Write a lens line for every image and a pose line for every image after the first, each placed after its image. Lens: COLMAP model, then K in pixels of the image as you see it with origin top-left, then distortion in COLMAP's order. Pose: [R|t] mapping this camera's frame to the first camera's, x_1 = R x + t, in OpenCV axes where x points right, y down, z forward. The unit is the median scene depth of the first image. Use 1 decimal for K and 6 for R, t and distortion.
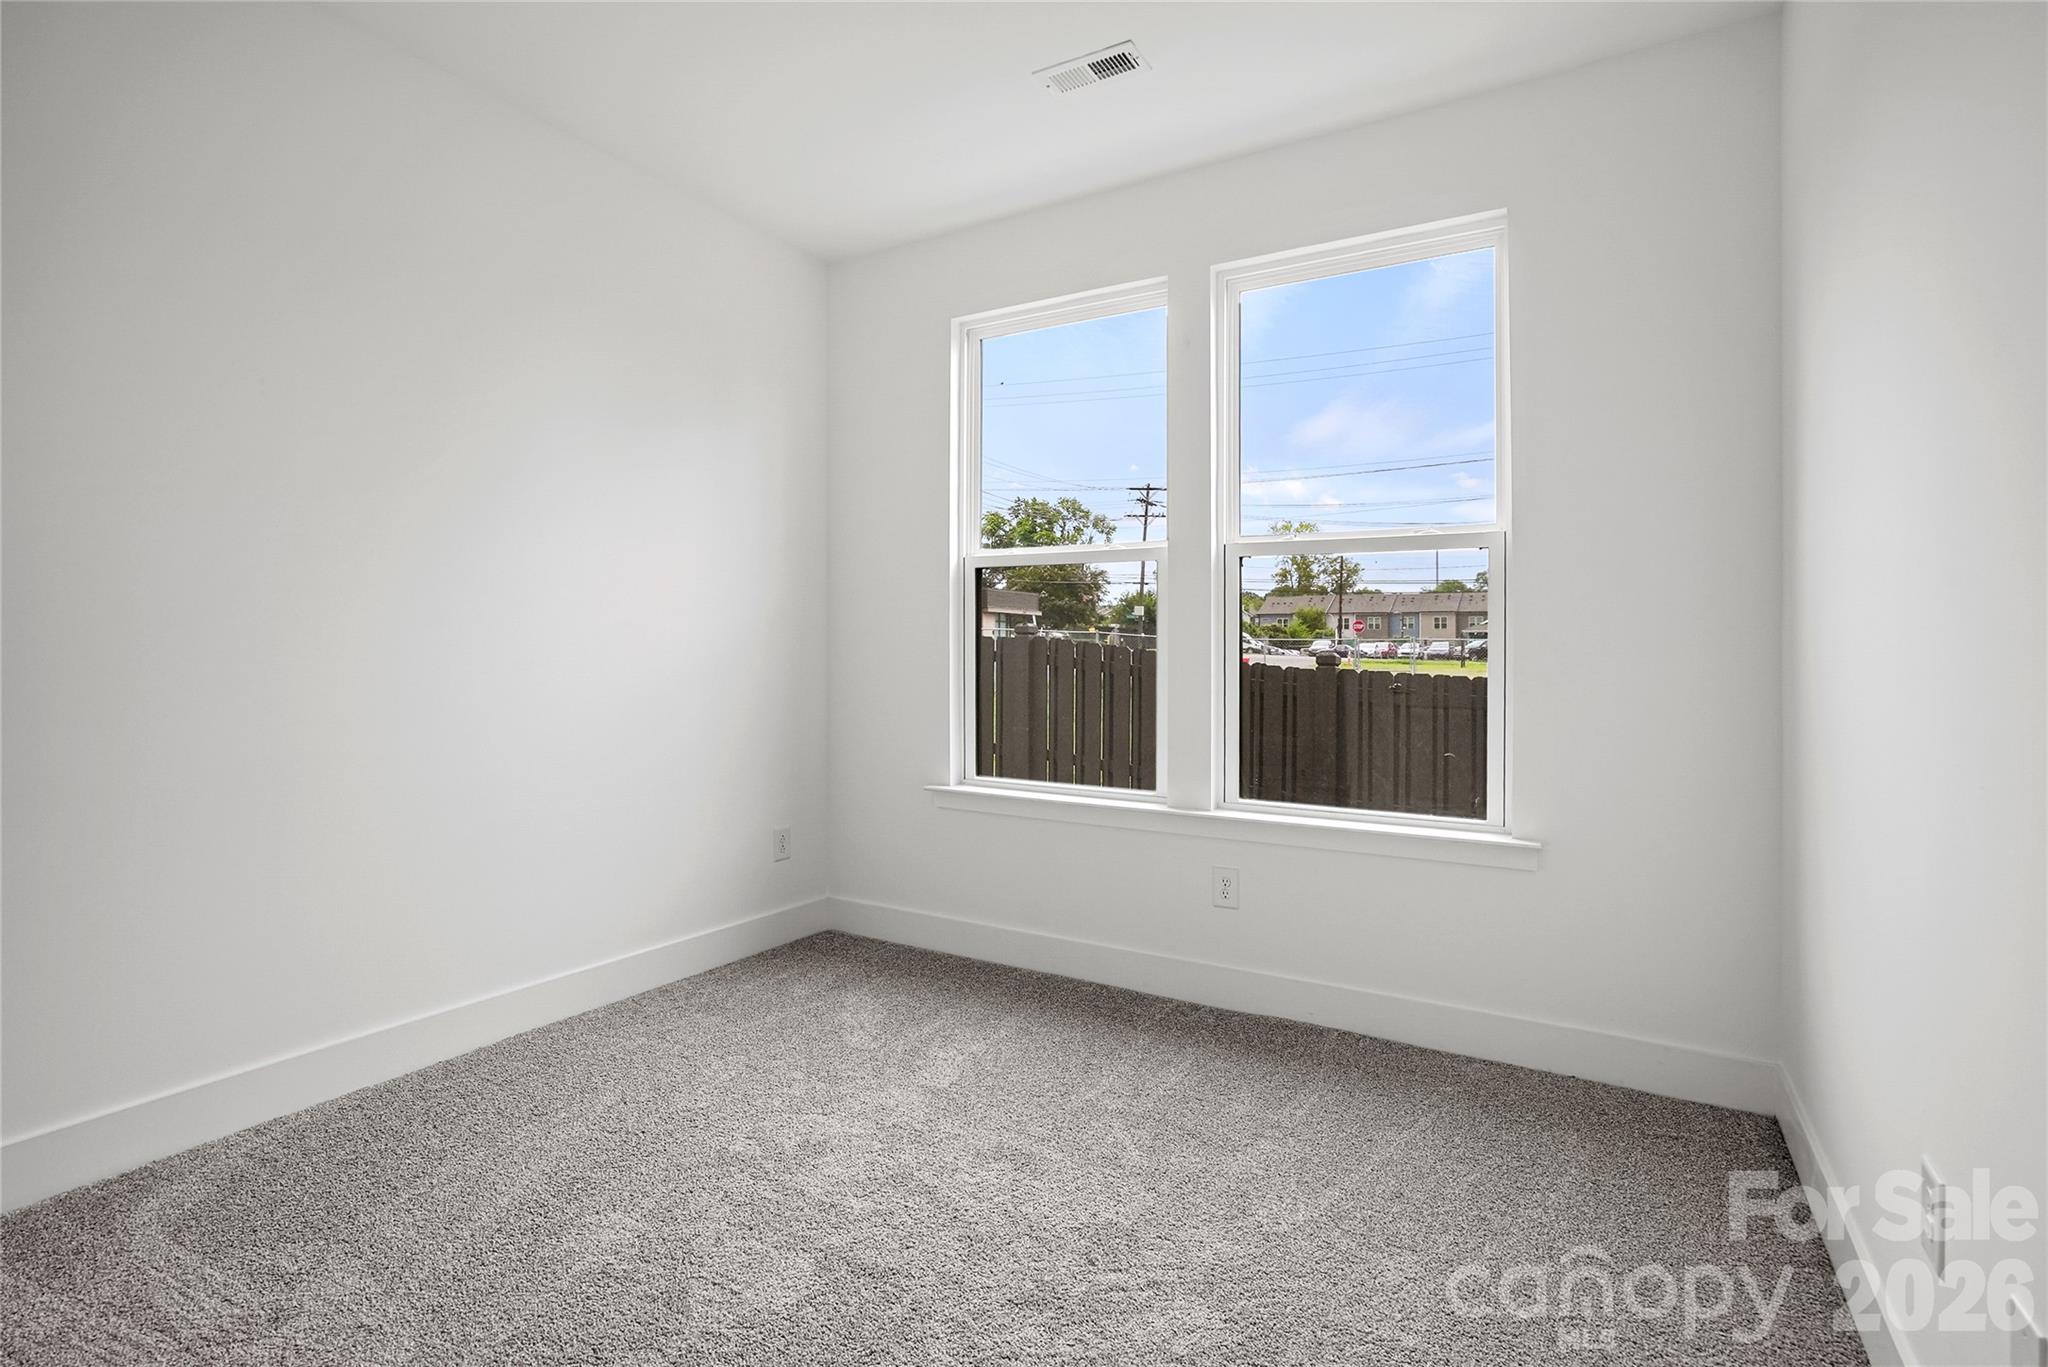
lens RADIAL K [[961.8, 0, 1035.5], [0, 961.8, 650.7], [0, 0, 1]] dist [-0.017649, 0.000857]
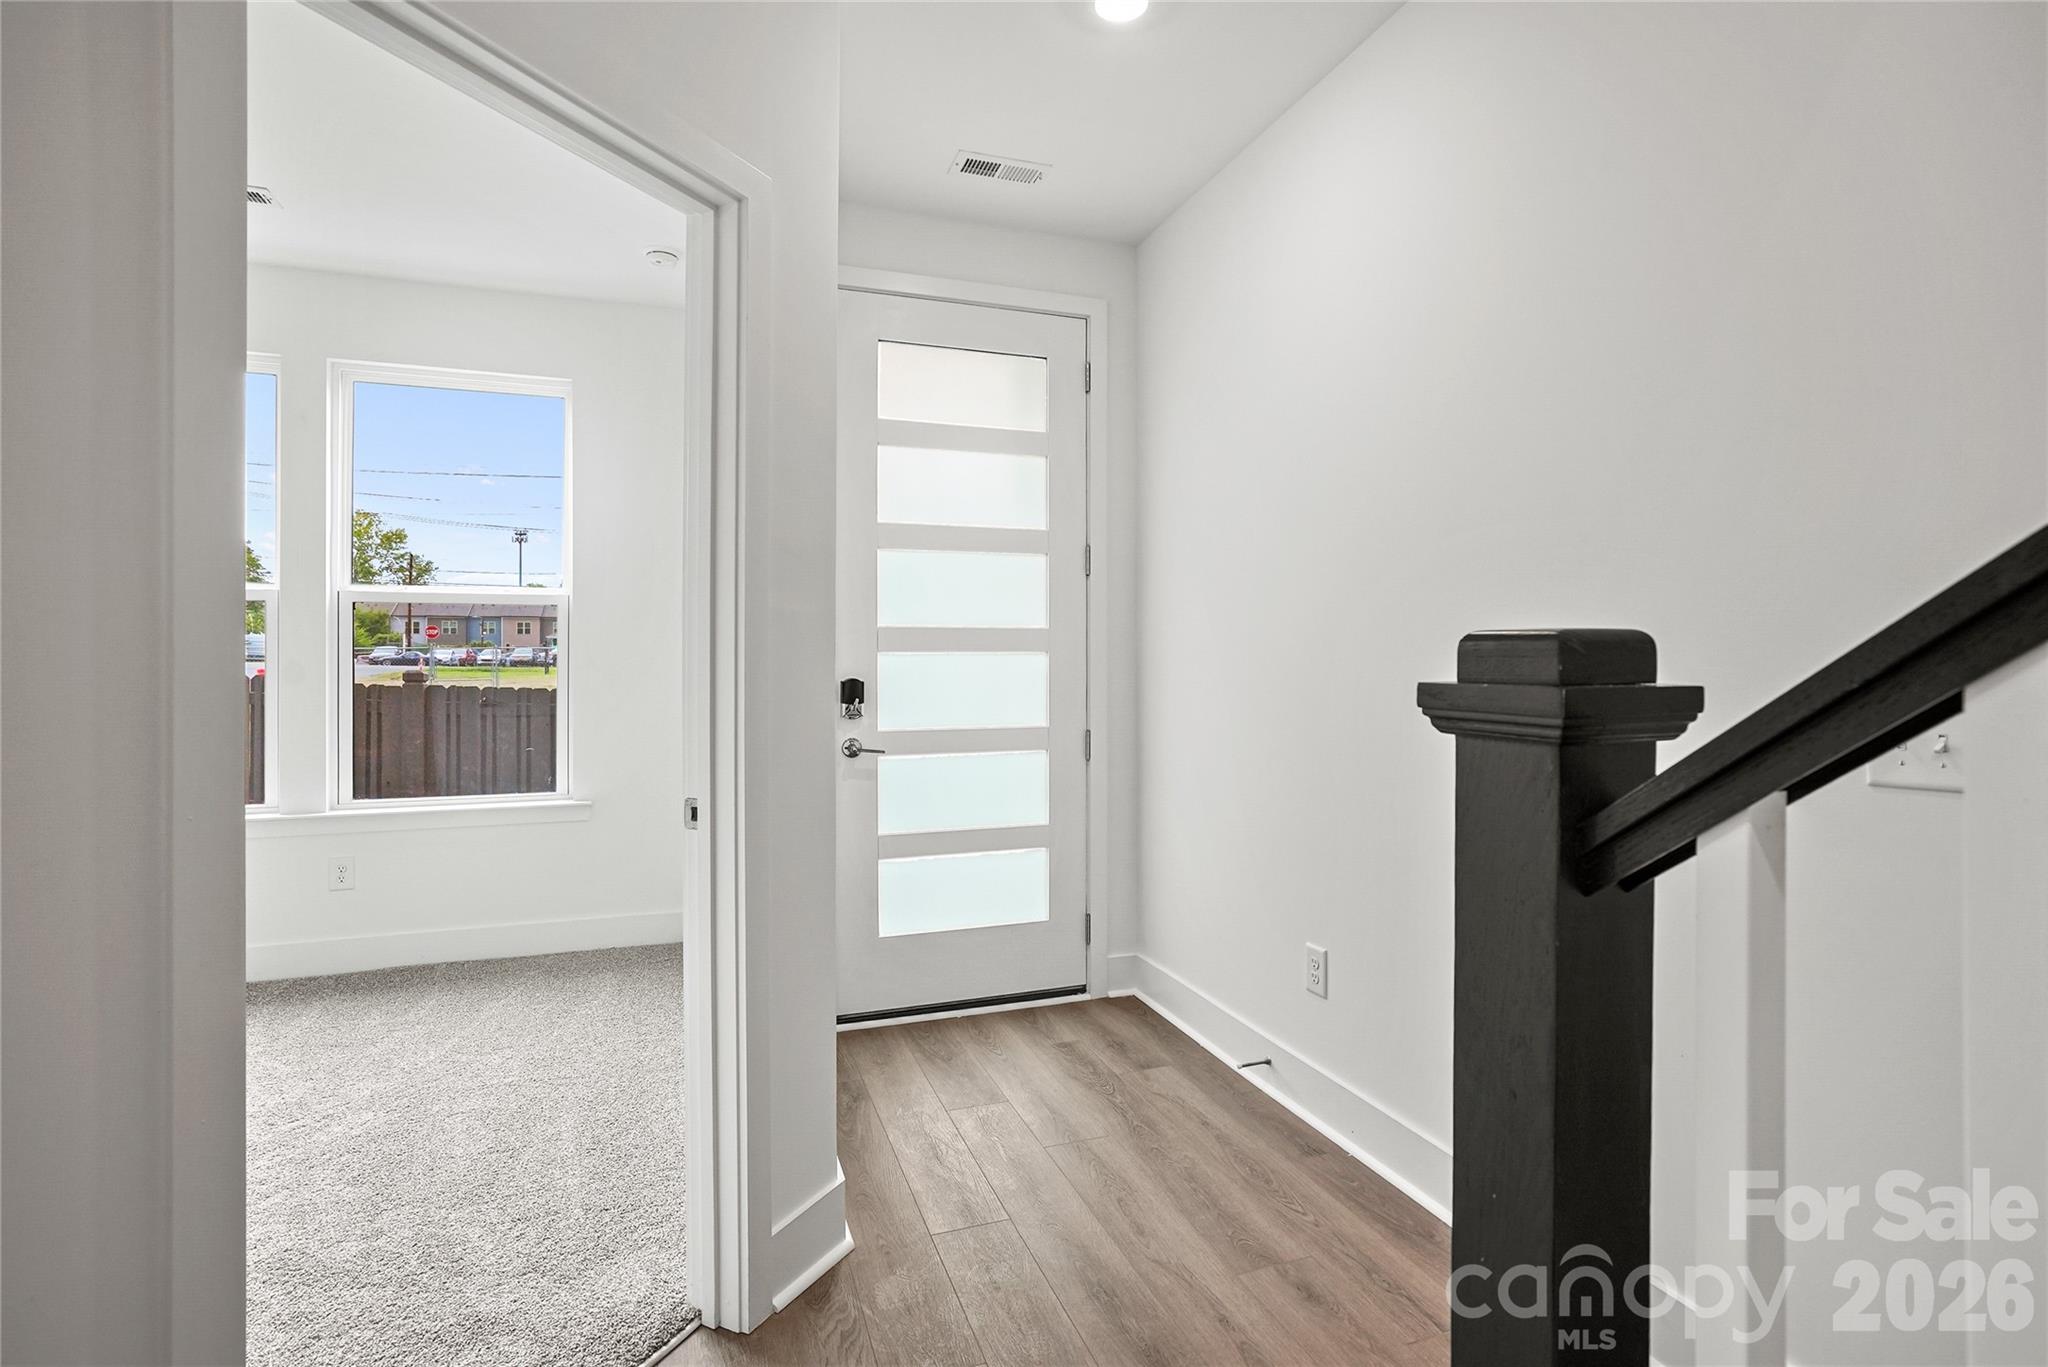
lens RADIAL K [[961.8, 0, 1031.0], [0, 961.8, 654.7], [0, 0, 1]] dist [-0.017649, 0.000857]
pose [[0.631800, -0.001778, 0.775129, -0.087448], [0.002298, 0.999997, 0.000421, -0.013803], [-0.775128, 0.001515, 0.631802, -0.208129]]
